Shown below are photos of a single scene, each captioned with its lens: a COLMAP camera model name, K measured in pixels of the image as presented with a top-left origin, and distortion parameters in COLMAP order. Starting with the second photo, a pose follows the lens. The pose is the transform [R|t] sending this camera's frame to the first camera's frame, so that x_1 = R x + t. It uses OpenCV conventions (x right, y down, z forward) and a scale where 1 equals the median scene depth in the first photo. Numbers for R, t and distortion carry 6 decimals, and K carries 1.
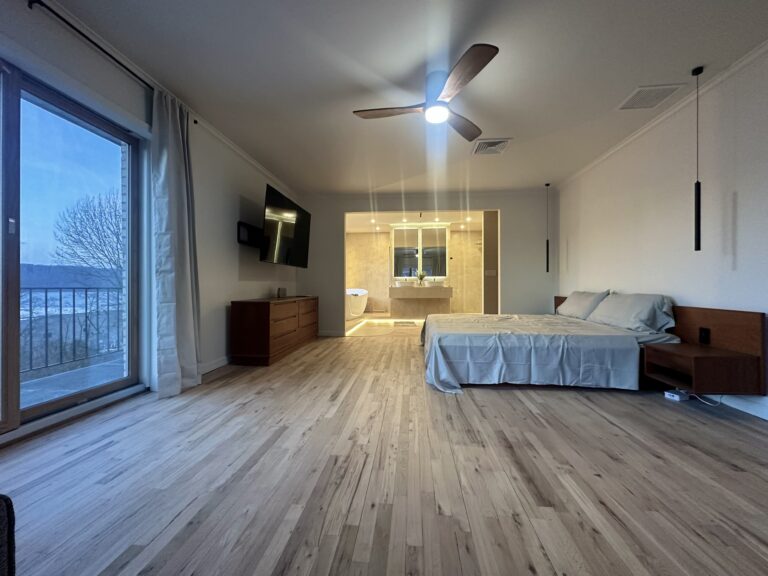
lens RADIAL K [[309.6, 0, 388.6], [0, 309.6, 286.2], [0, 0, 1]] dist [-0.001207, -0.001035]
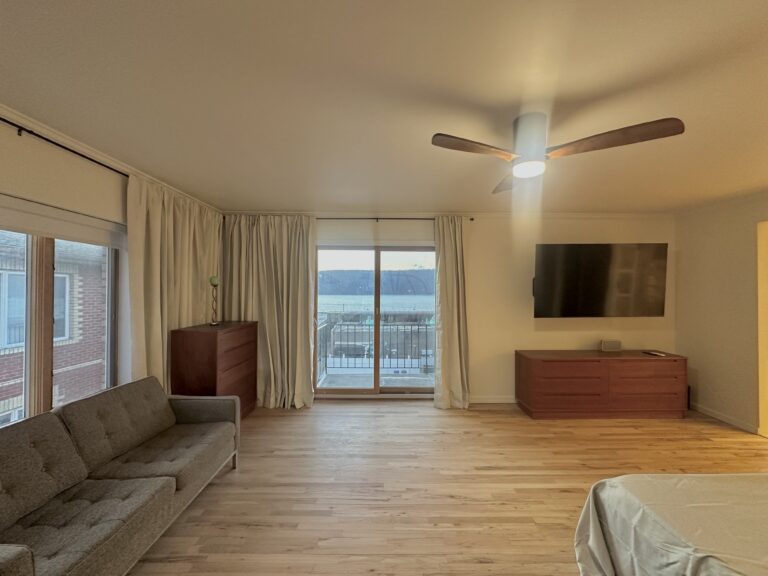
lens RADIAL K [[309.6, 0, 387.8], [0, 309.6, 287.8], [0, 0, 1]] dist [-0.001207, -0.001035]
pose [[0.093383, -0.008782, -0.995592, 0.946636], [-0.003283, 0.999953, -0.009128, -0.271164], [0.995625, 0.004121, 0.093349, 0.647148]]
